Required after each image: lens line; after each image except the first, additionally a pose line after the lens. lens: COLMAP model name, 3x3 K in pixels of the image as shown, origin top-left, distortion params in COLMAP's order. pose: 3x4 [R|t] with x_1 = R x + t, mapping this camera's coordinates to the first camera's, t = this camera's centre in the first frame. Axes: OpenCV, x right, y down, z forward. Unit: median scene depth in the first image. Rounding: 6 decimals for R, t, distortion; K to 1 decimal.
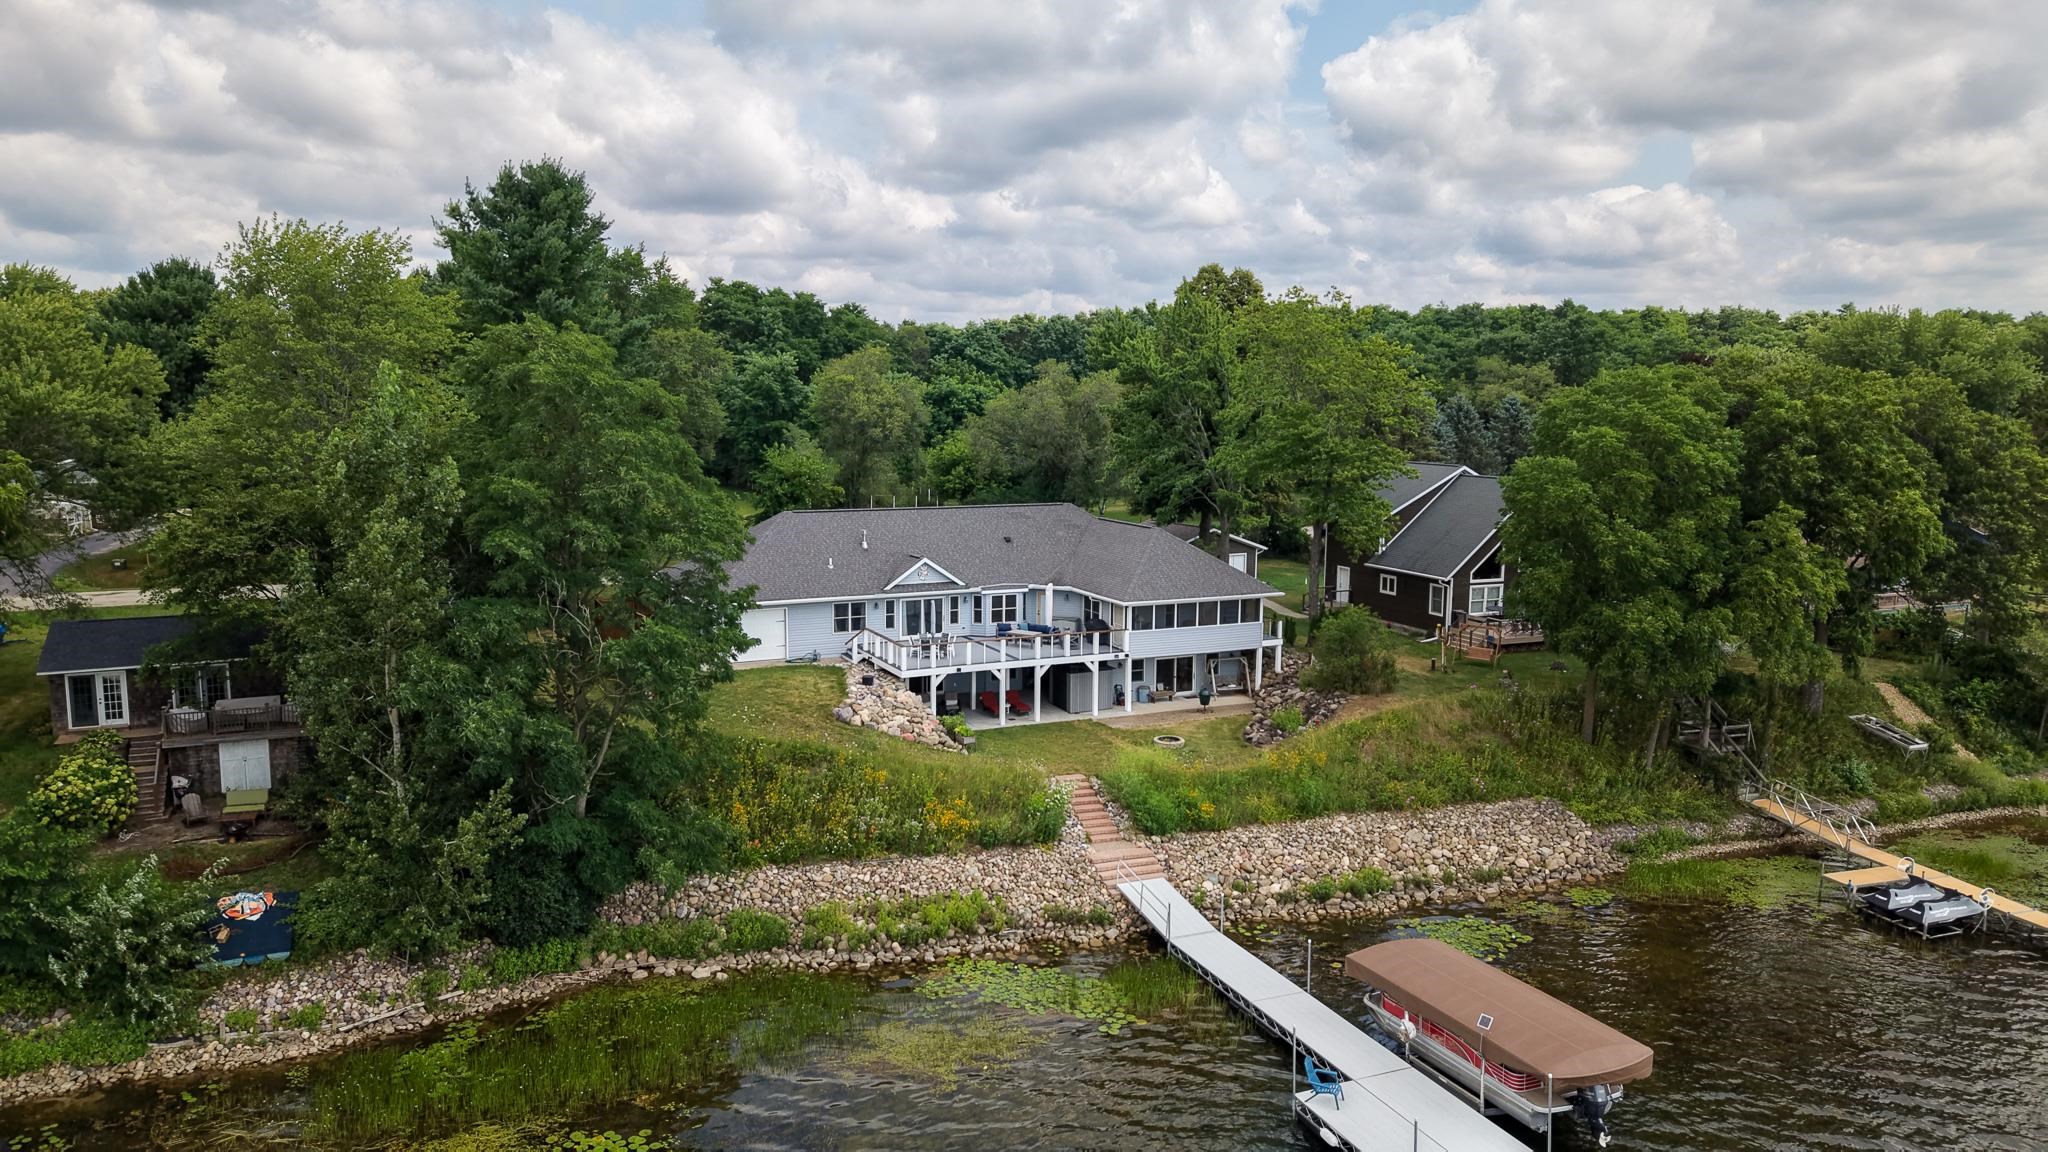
lens RADIAL K [[1372.1, 0, 996.6], [0, 1372.1, 569.8], [0, 0, 1]] dist [0.028283, -0.032544]
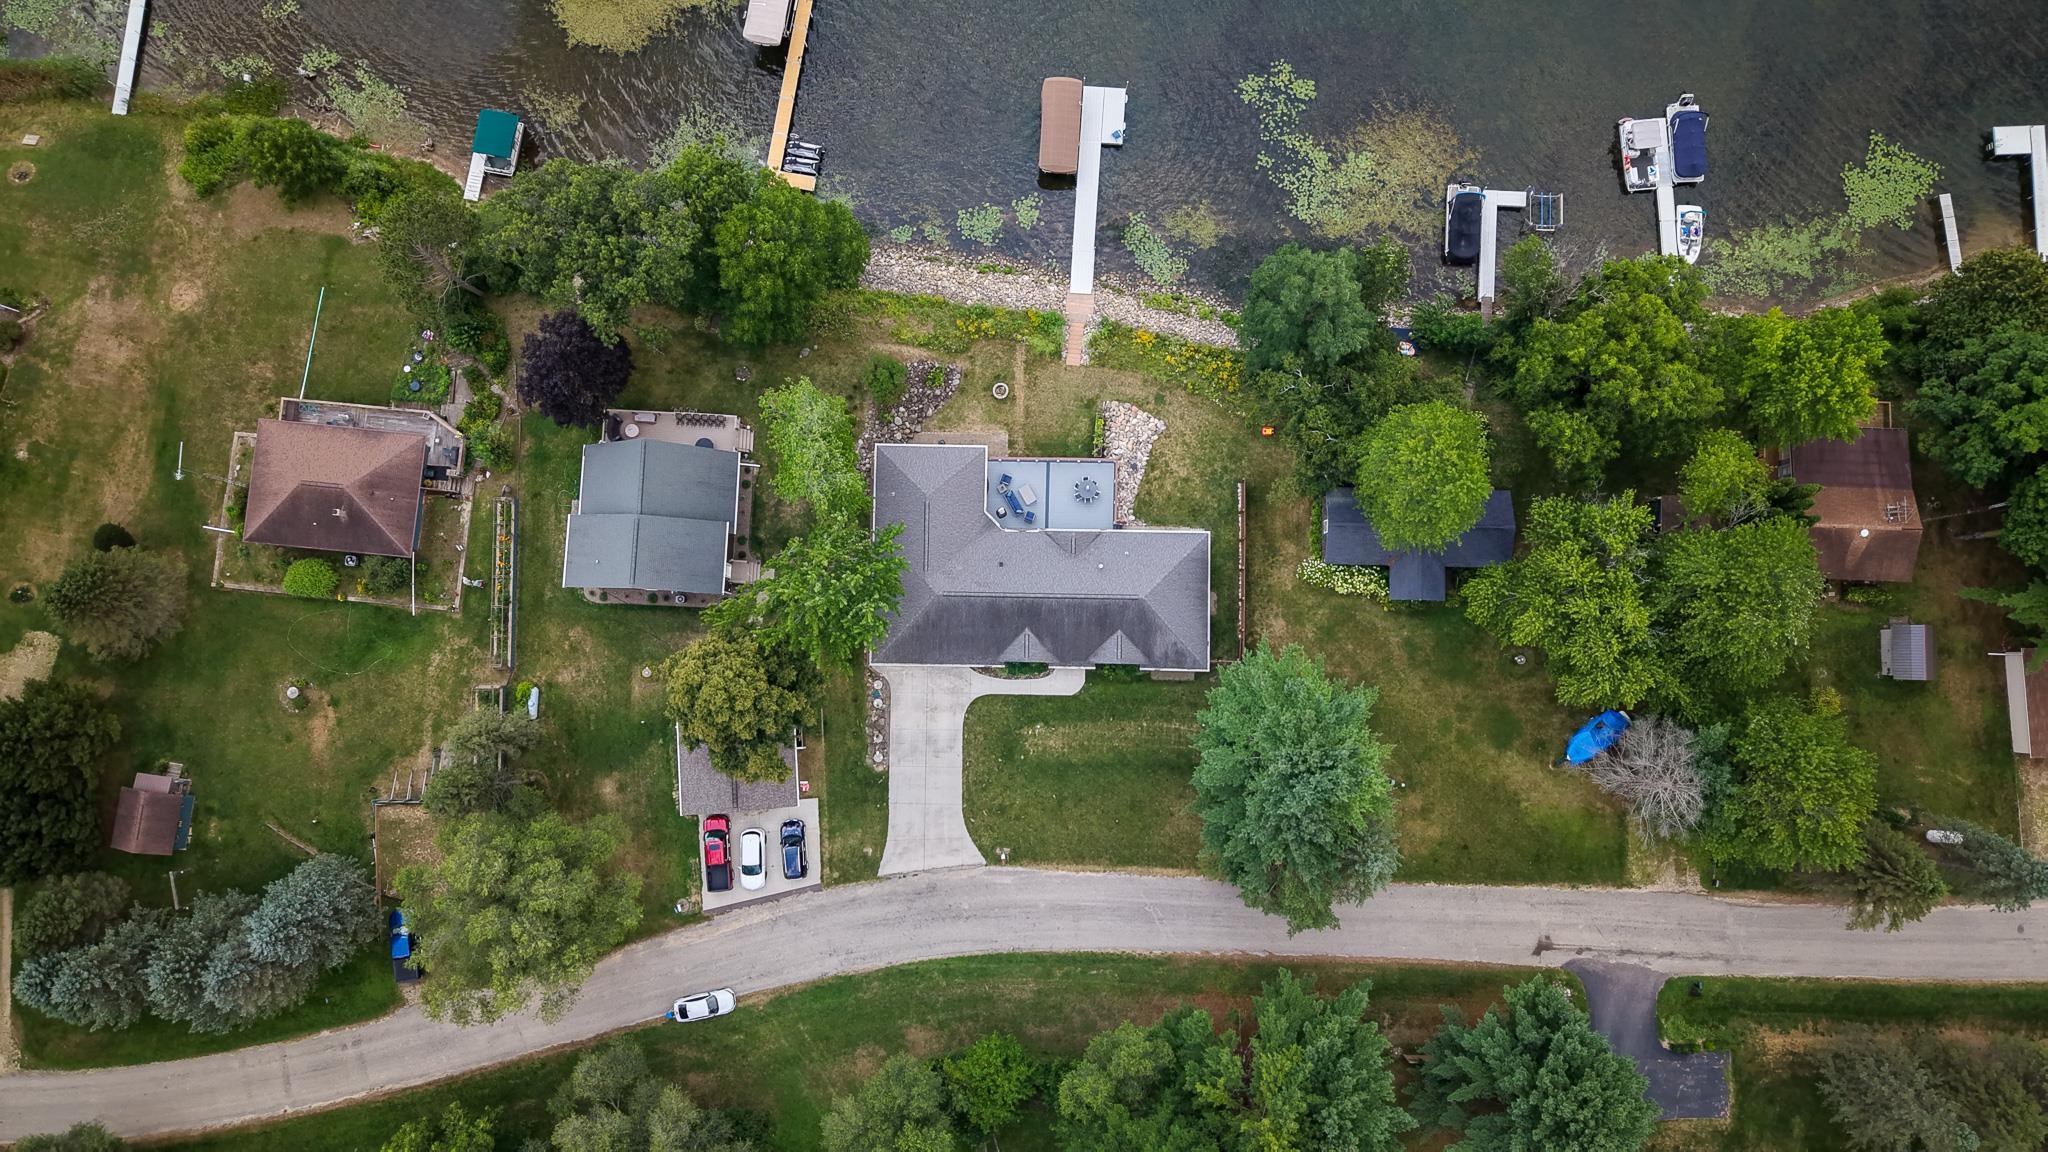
lens RADIAL K [[1372.1, 0, 1037.6], [0, 1372.1, 575.1], [0, 0, 1]] dist [0.028283, -0.032544]
pose [[-0.903700, -0.427738, 0.019130, -0.065656], [0.056501, -0.074845, 0.995593, -1.677934], [-0.424422, 0.900799, 0.091805, 0.930439]]
